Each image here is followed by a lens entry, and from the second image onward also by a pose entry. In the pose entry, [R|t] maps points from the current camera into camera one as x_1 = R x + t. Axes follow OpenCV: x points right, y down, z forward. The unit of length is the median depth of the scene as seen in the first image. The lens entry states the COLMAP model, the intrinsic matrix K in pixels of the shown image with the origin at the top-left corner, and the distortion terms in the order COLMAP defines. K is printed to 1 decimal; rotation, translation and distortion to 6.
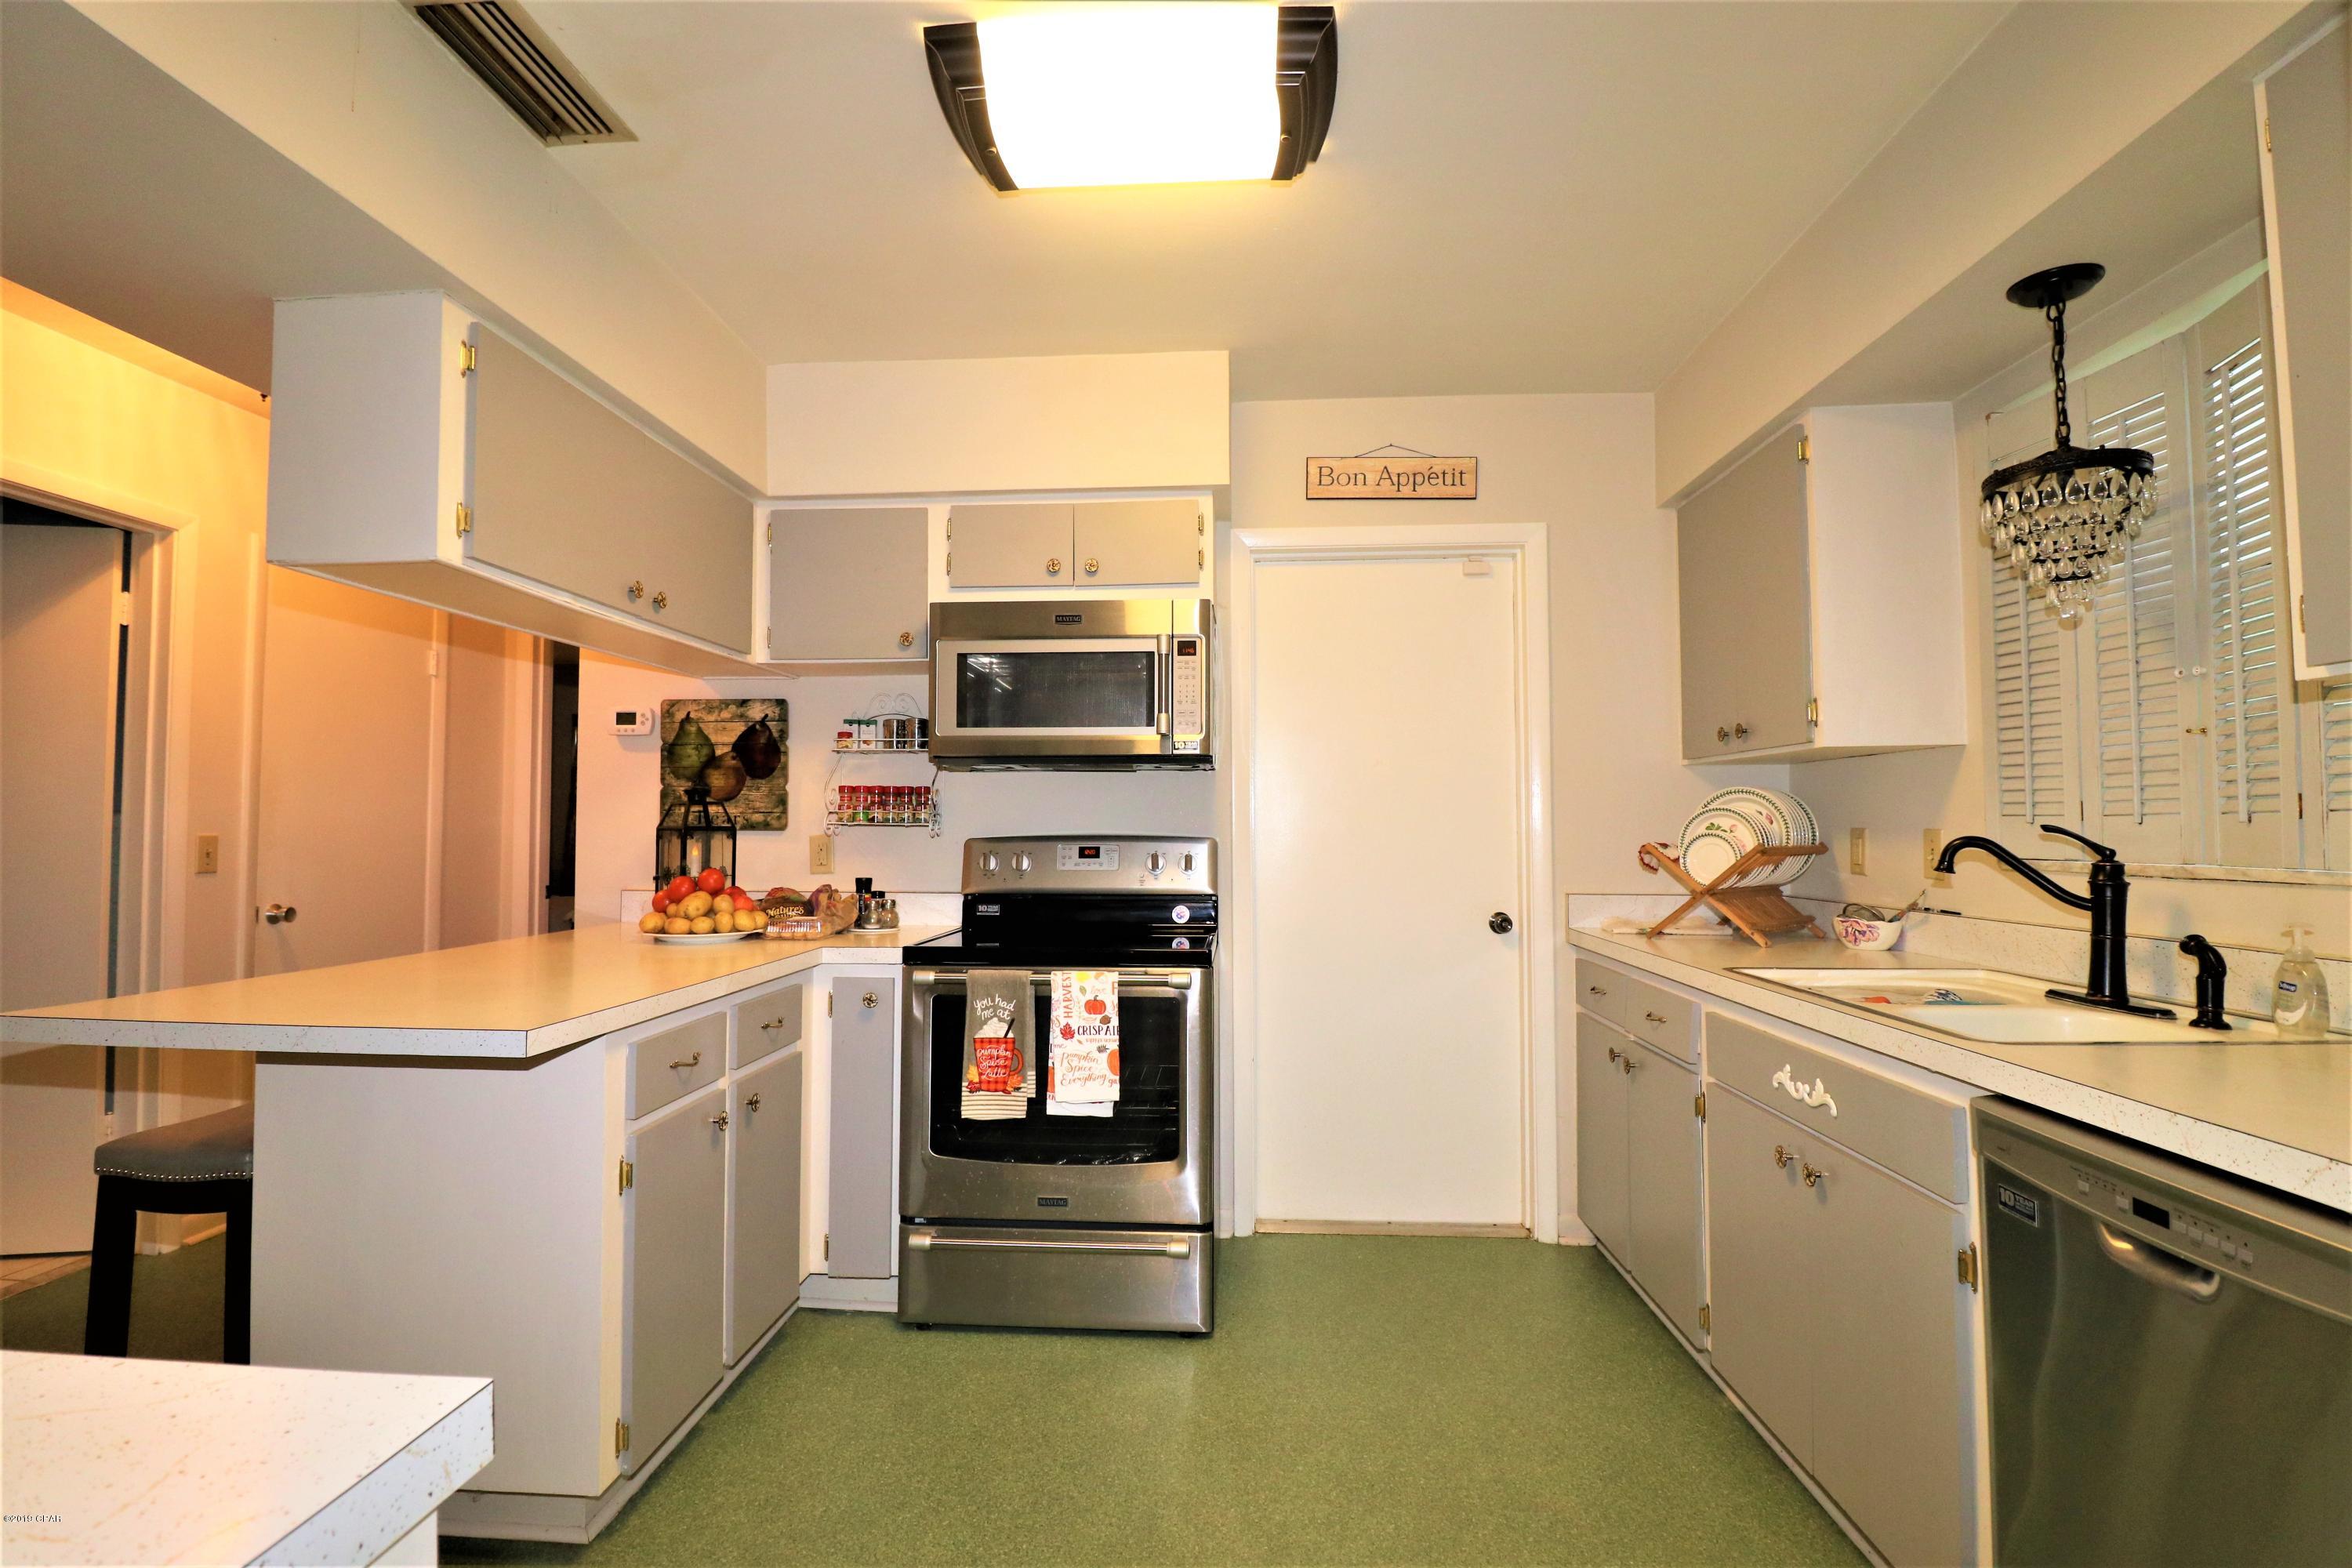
lens RADIAL K [[1089.3, 0, 1171.1], [0, 1089.3, 782.4], [0, 0, 1]] dist [-0.003083, -0.010523]
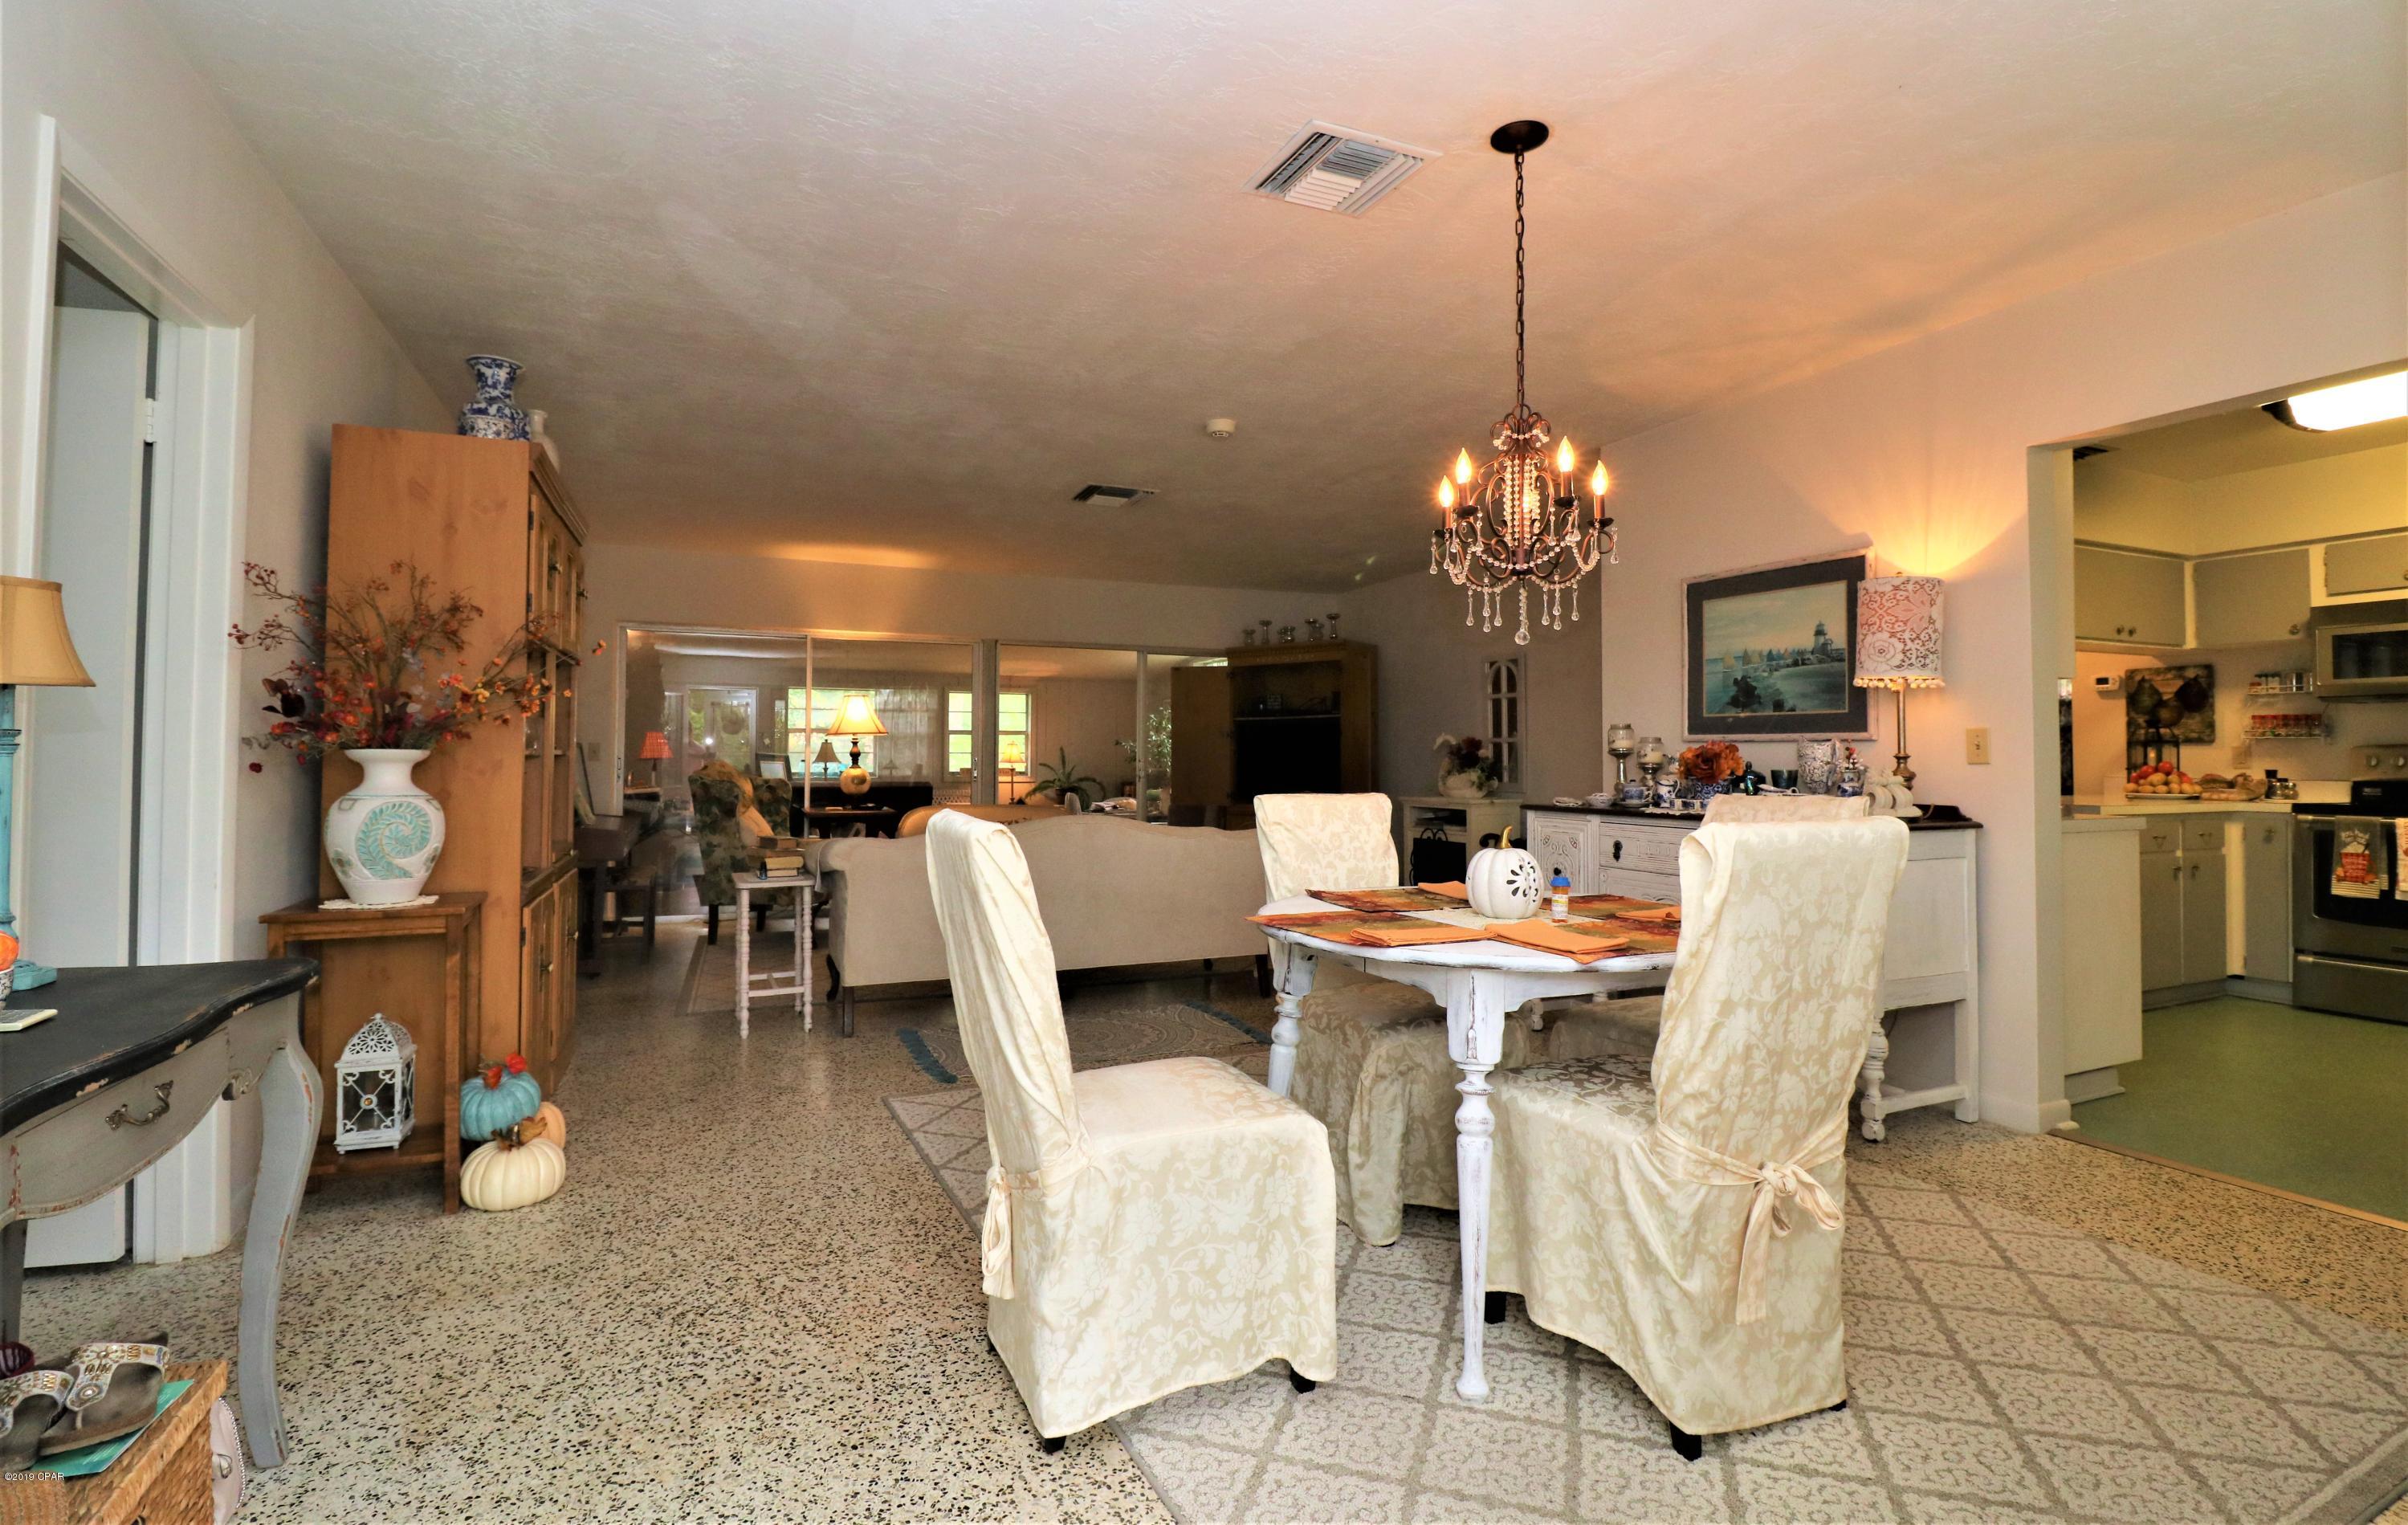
lens RADIAL K [[1115.1, 0, 1199.1], [0, 1115.1, 725.1], [0, 0, 1]] dist [-0.003402, -0.009831]
pose [[0.455568, -0.021819, -0.889934, 0.486214], [0.034411, 0.999384, -0.006887, -0.027137], [0.889536, -0.027486, 0.456038, -1.267127]]
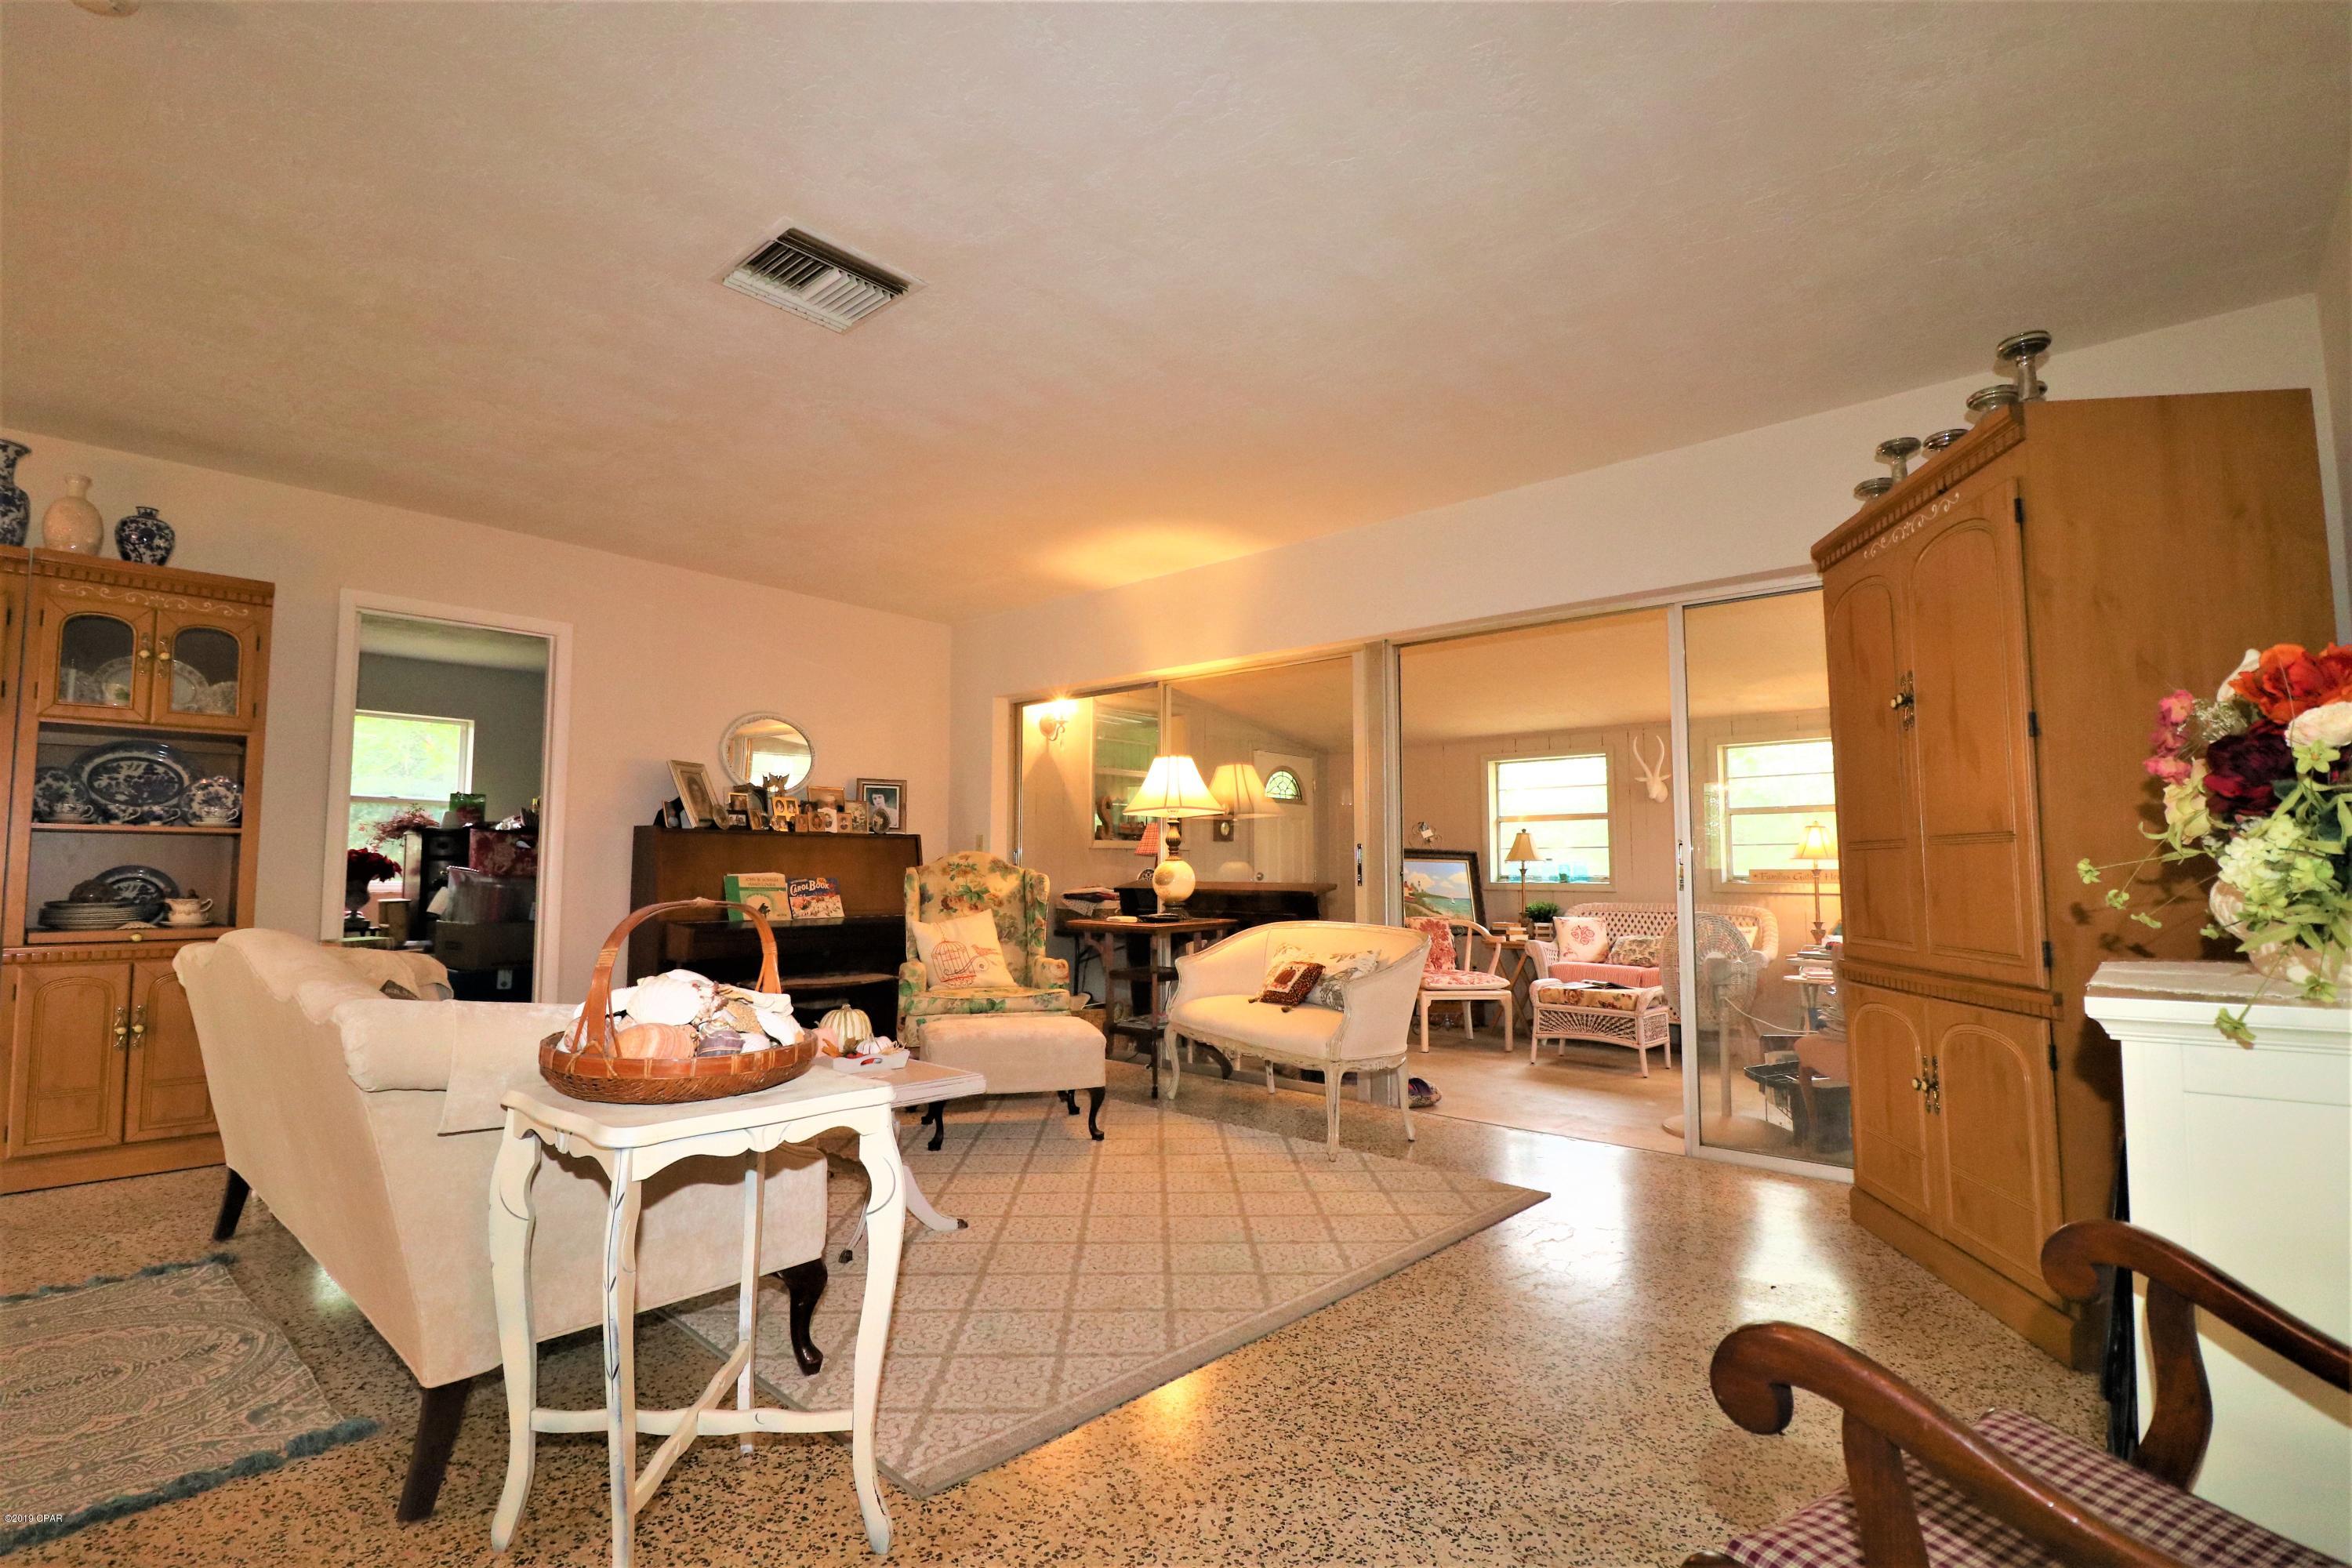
lens RADIAL K [[1089.3, 0, 1166.2], [0, 1089.3, 788.9], [0, 0, 1]] dist [-0.003083, -0.010523]
pose [[-0.622665, -0.055448, -0.780521, -0.751024], [0.035123, 0.994500, -0.098669, 0.078853], [0.781700, -0.088851, -0.617293, 0.208003]]
